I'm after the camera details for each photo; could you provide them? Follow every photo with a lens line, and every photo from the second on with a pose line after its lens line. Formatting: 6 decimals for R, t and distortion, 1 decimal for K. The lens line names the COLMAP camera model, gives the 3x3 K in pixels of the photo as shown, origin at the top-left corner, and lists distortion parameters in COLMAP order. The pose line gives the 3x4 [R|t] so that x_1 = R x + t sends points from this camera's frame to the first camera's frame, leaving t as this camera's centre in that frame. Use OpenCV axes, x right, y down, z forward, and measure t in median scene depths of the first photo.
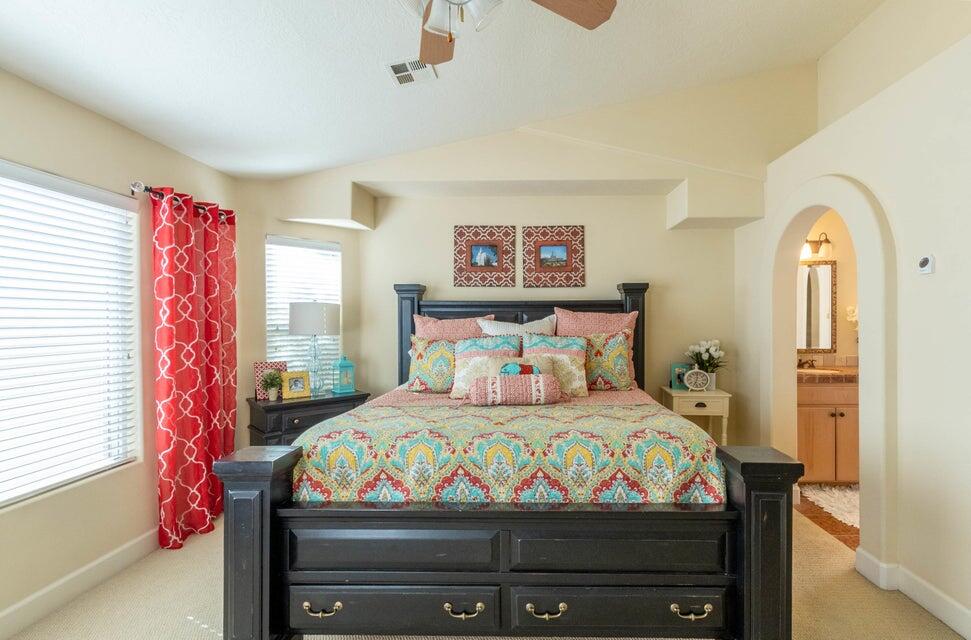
lens RADIAL K [[444.4, 0, 485.5], [0, 444.4, 320.0], [0, 0, 1]] dist [0.003184, 0.000363]
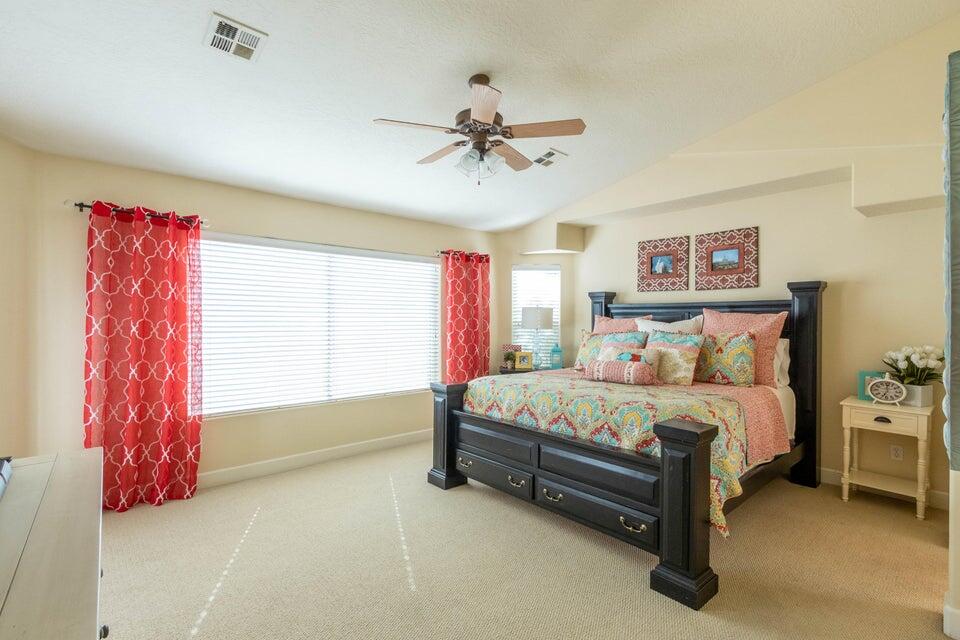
lens RADIAL K [[444.3, 0, 483.5], [0, 444.3, 321.2], [0, 0, 1]] dist [0.003251, -0.000339]
pose [[0.684359, 0.009571, -0.729083, 0.598415], [-0.005126, 0.999952, 0.008315, -0.003224], [0.729127, -0.001954, 0.684375, -0.161733]]
